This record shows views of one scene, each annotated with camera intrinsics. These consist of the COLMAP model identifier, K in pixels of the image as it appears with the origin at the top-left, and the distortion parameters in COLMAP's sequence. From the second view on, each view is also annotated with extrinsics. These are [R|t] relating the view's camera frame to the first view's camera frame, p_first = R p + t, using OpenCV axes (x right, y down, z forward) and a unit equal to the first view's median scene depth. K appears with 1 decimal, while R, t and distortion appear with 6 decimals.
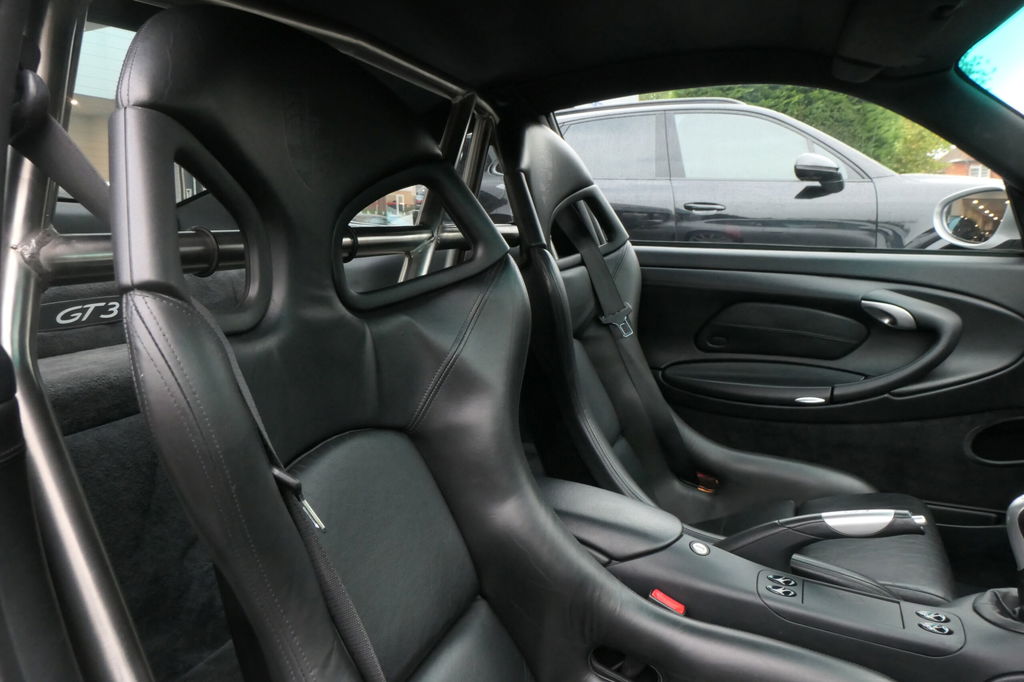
lens RADIAL K [[715.3, 0, 515.1], [0, 715.3, 345.7], [0, 0, 1]] dist [-0.013122, -0.002973]
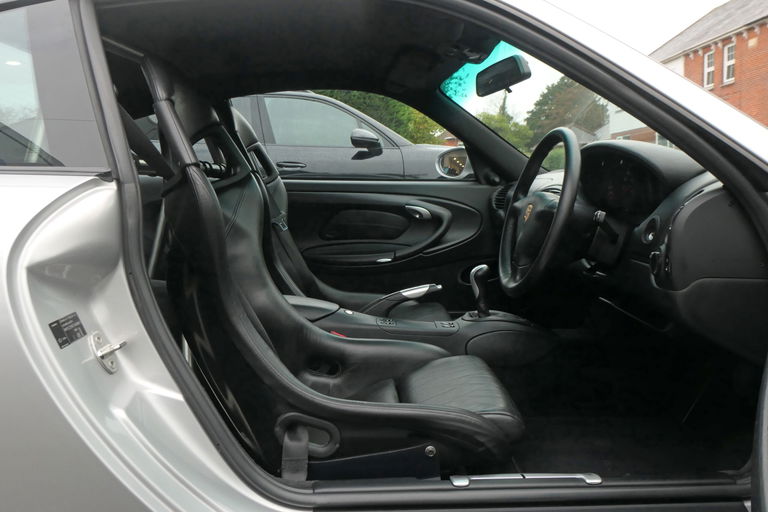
lens RADIAL K [[628.7, 0, 384.4], [0, 628.7, 254.7], [0, 0, 1]] dist [-0.015602, -0.000316]
pose [[0.904611, -0.050119, 0.423281, -0.261895], [0.075902, 0.996132, -0.044263, 0.127958], [-0.419426, 0.072169, 0.904916, -0.452499]]
